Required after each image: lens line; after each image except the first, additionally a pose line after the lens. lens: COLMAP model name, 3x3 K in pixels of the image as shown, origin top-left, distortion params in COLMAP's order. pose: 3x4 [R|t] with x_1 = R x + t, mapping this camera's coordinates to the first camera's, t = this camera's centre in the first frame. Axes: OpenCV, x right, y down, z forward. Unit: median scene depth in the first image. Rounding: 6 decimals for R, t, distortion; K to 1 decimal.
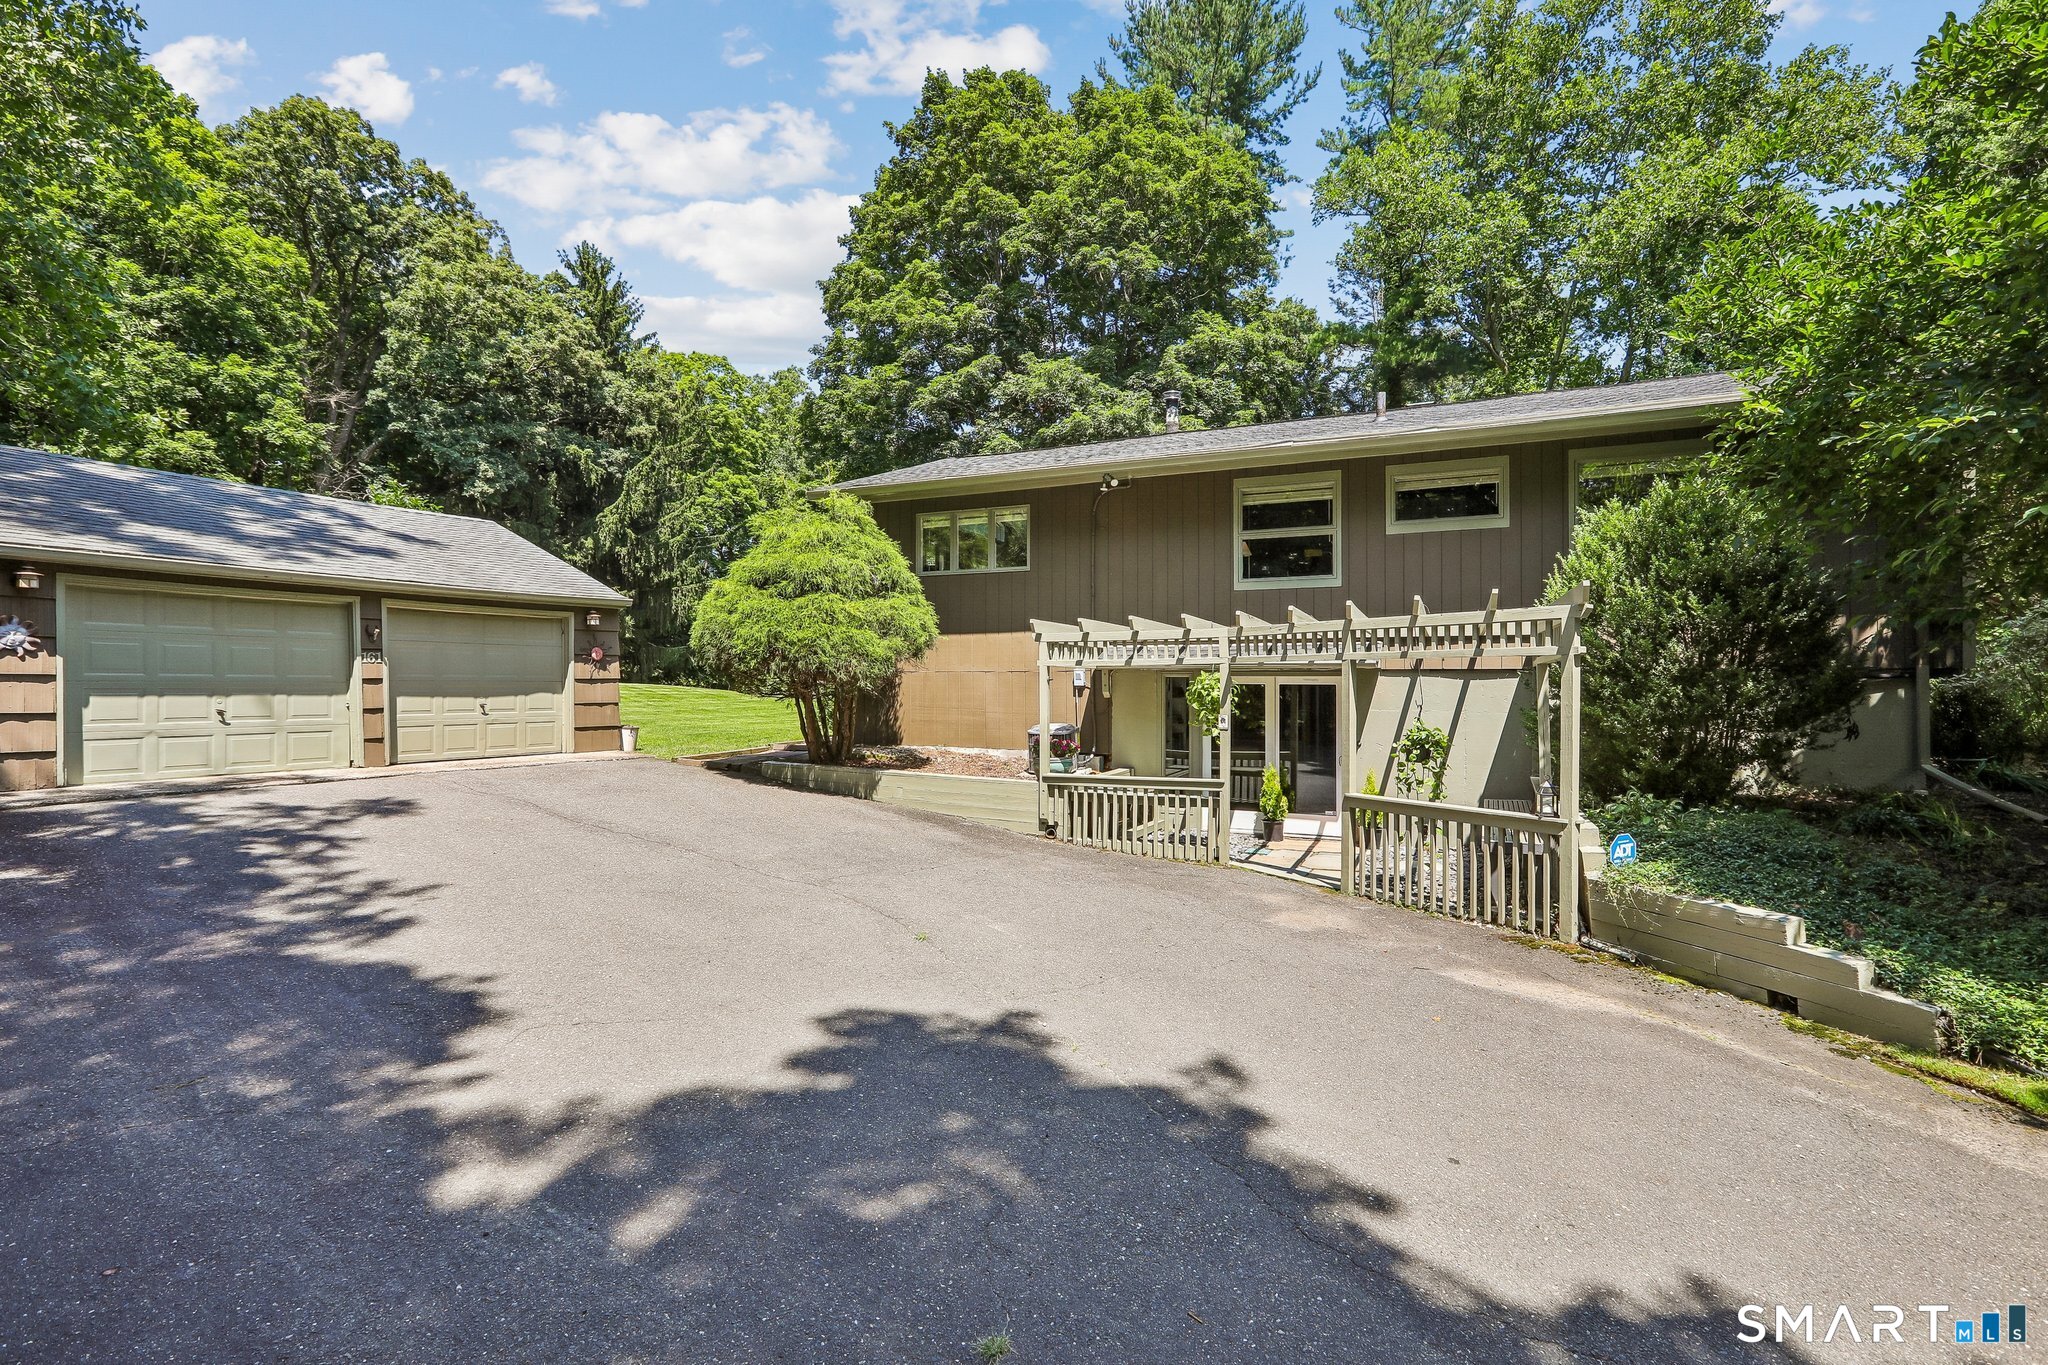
lens RADIAL K [[974.4, 0, 1028.1], [0, 974.4, 652.3], [0, 0, 1]] dist [0.036837, -0.000793]
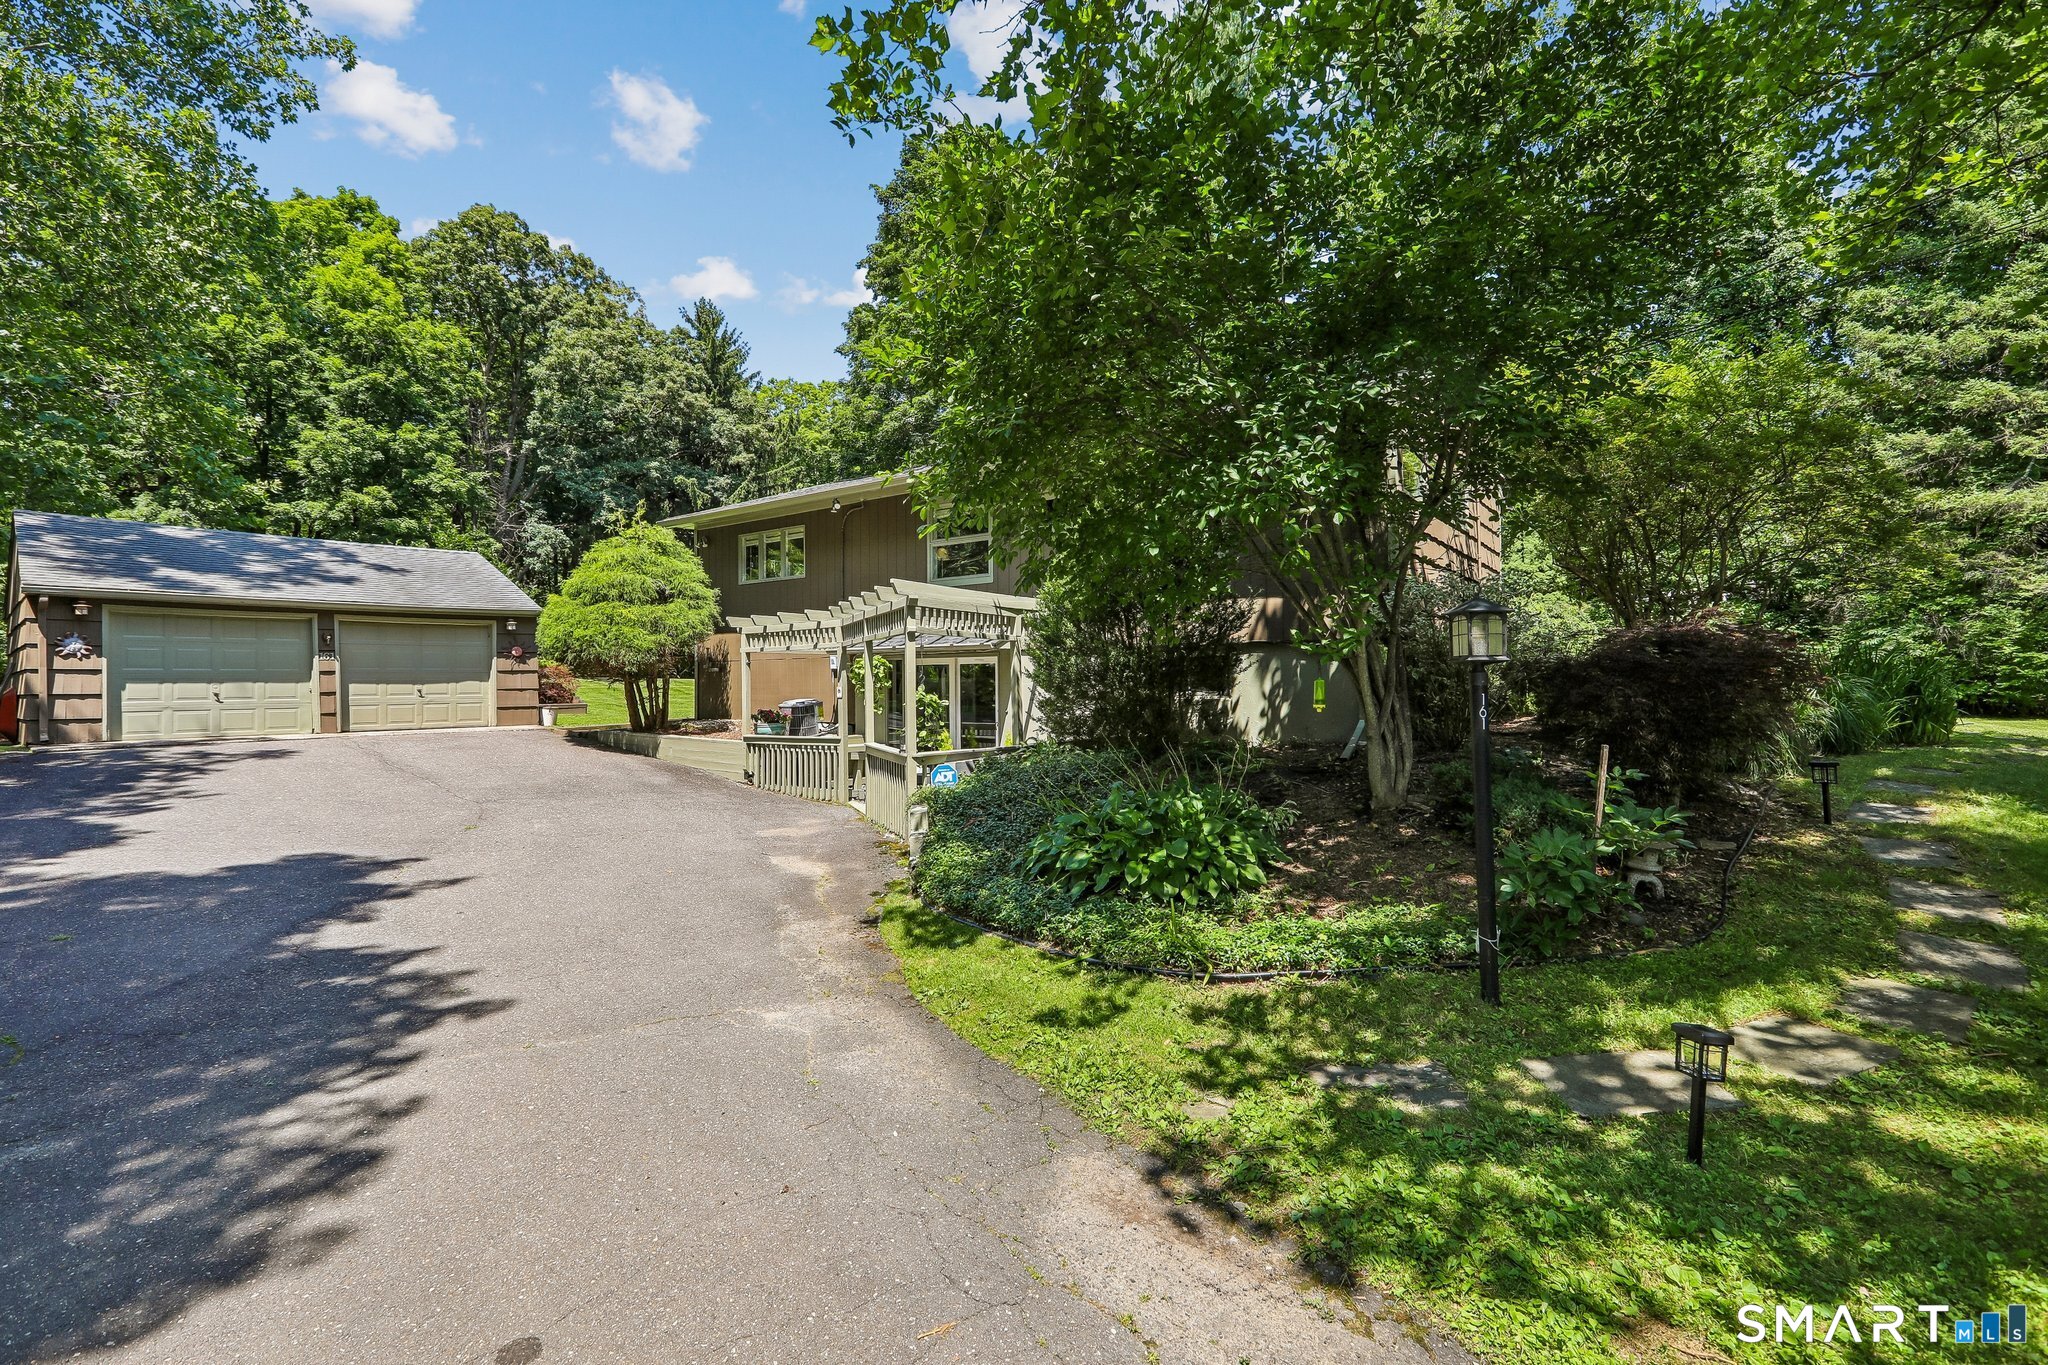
lens RADIAL K [[965.9, 0, 1017.6], [0, 965.9, 641.3], [0, 0, 1]] dist [0.034602, 0.000637]
pose [[0.980434, -0.021419, -0.195680, 0.189132], [0.019811, 0.999752, -0.010172, 0.005840], [0.195849, 0.006097, 0.980615, -0.060125]]
